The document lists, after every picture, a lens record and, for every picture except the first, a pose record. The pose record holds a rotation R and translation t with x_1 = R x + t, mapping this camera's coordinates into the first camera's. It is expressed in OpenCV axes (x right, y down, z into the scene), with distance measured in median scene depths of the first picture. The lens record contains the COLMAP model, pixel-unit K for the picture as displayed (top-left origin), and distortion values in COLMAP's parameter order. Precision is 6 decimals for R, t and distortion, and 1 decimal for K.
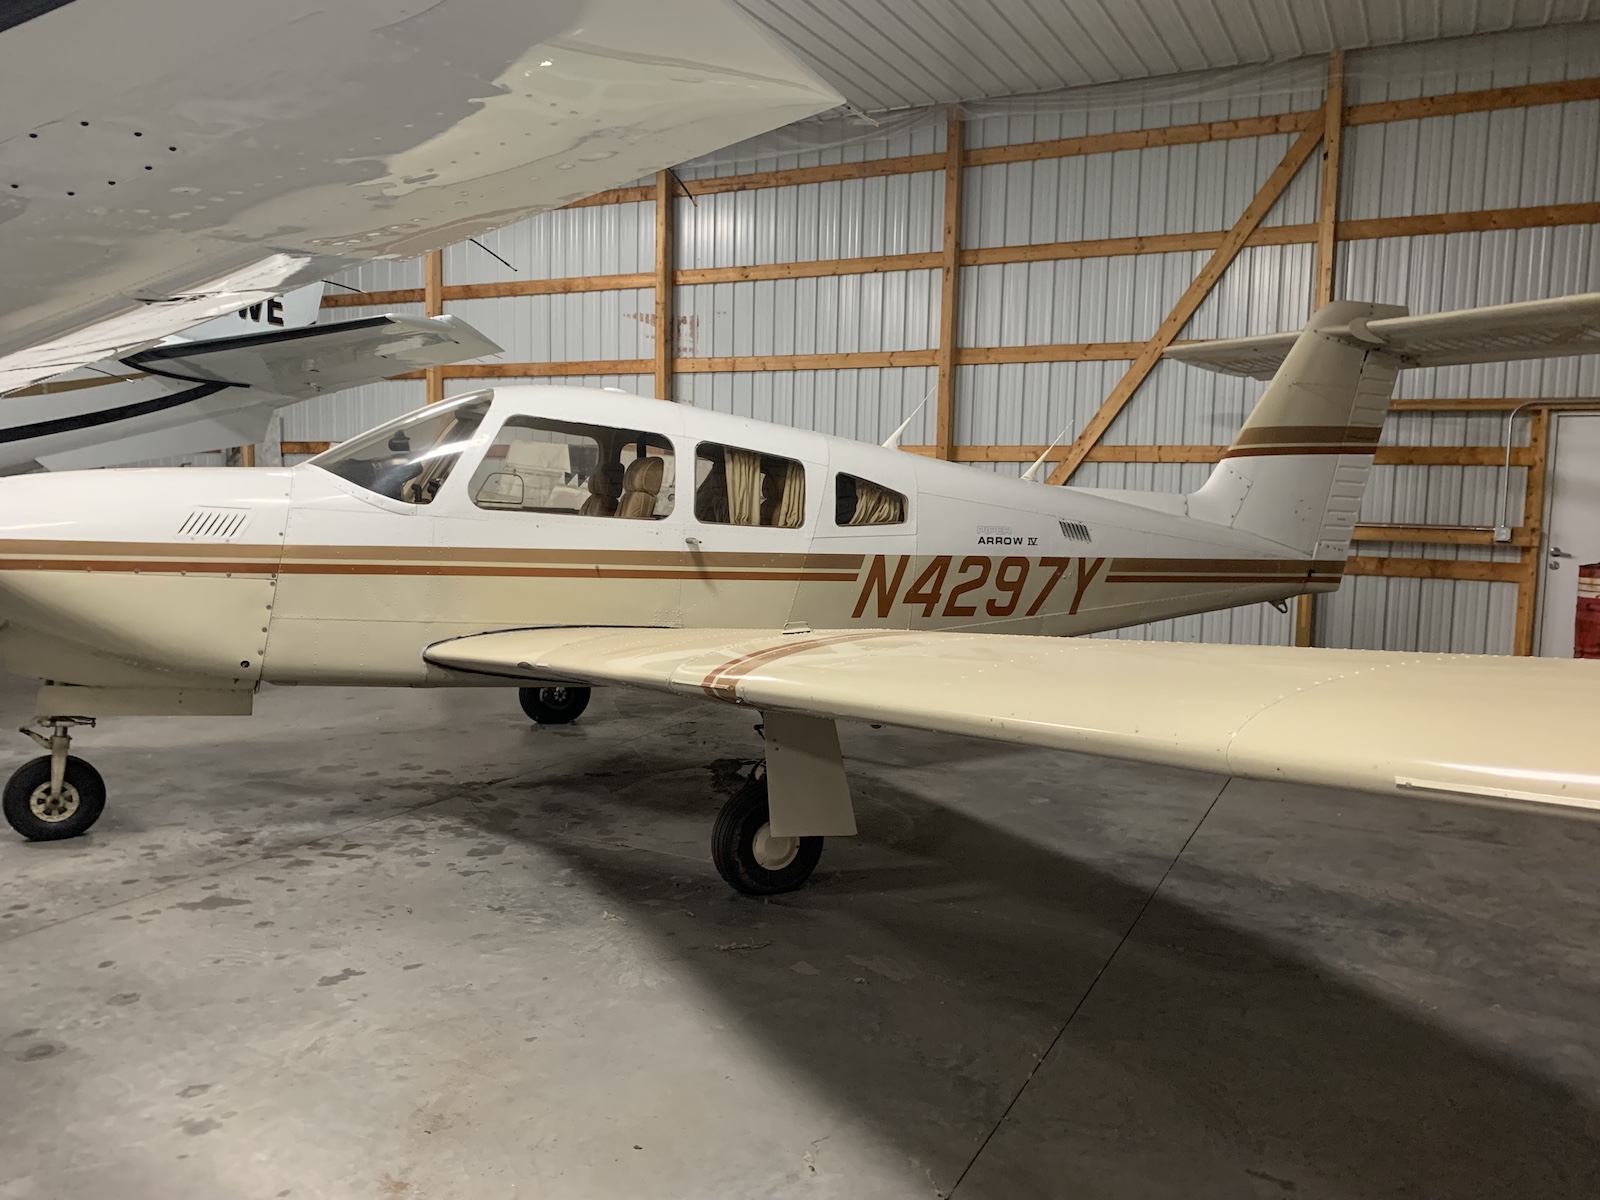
lens RADIAL K [[1212.7, 0, 754.2], [0, 1212.7, 598.8], [0, 0, 1]] dist [0.006228, 0.002108]
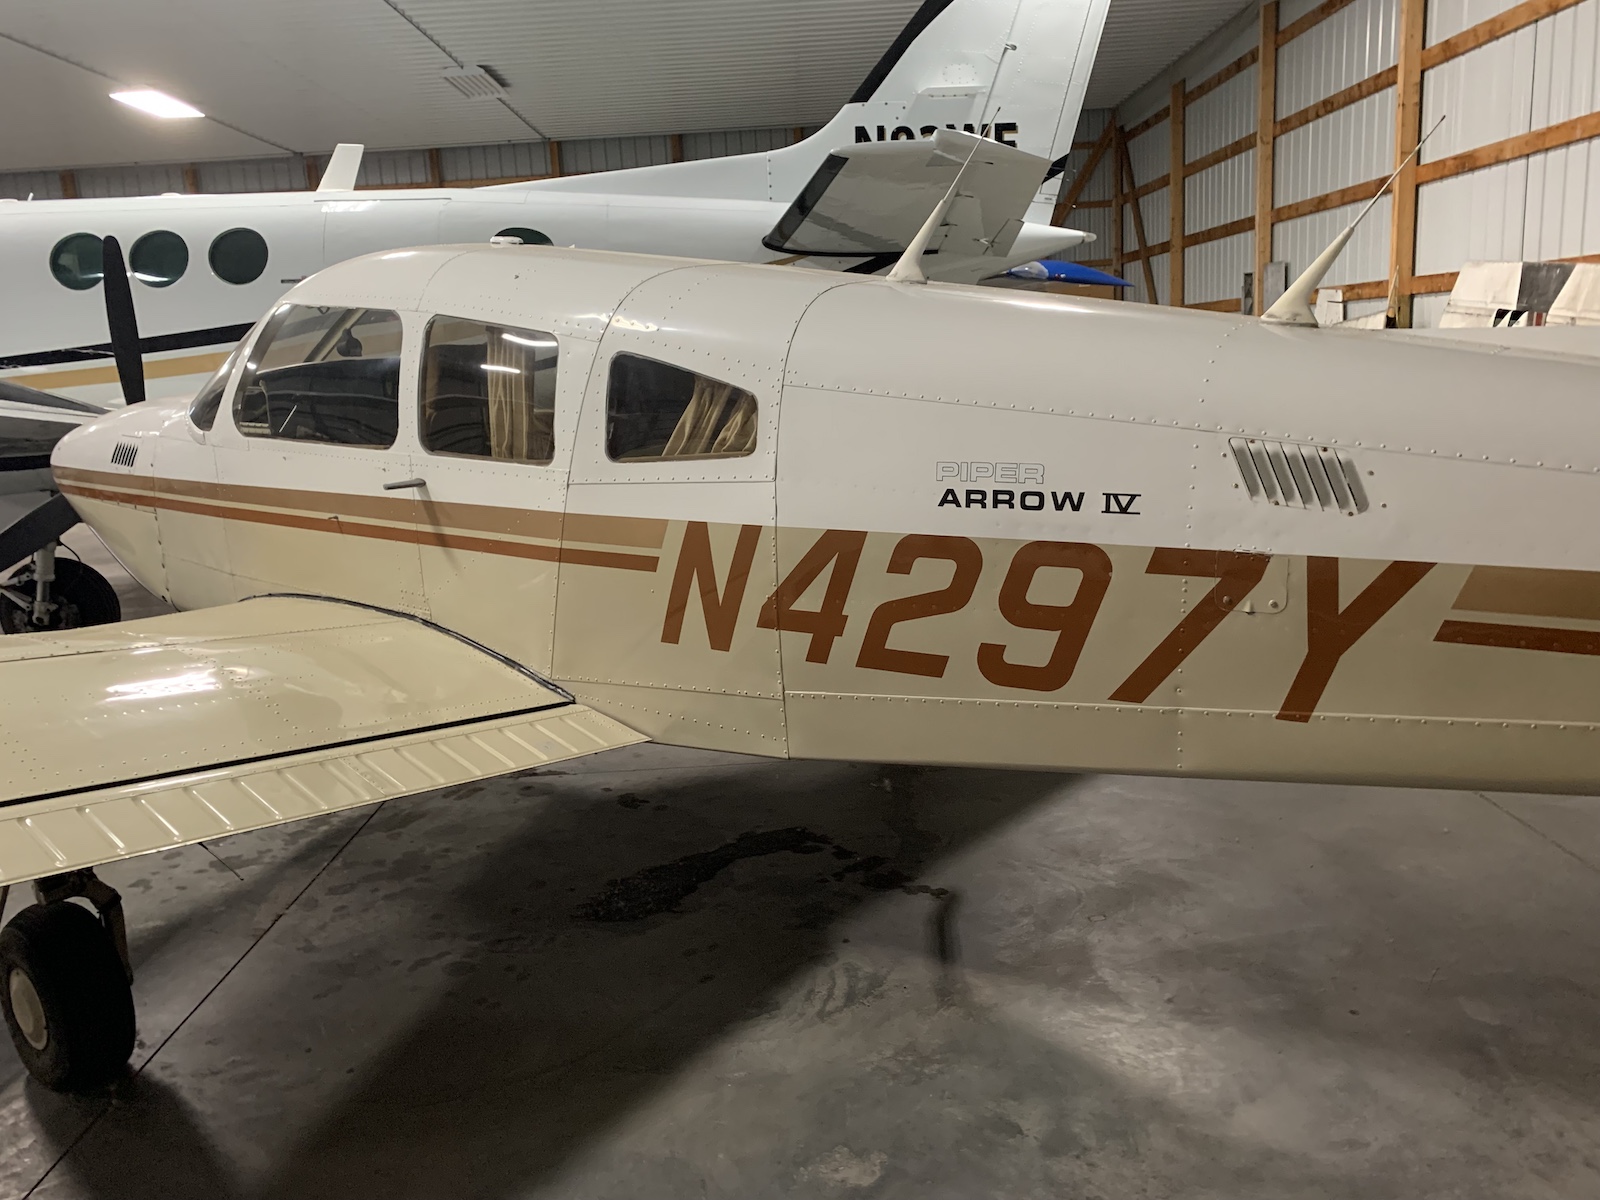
lens RADIAL K [[1212.7, 0, 754.2], [0, 1212.7, 598.8], [0, 0, 1]] dist [0.006228, 0.002108]
pose [[0.486168, 0.128032, -0.864436, 0.563659], [-0.021672, 0.990671, 0.134541, -0.075012], [0.873597, -0.046676, 0.484407, 0.826961]]
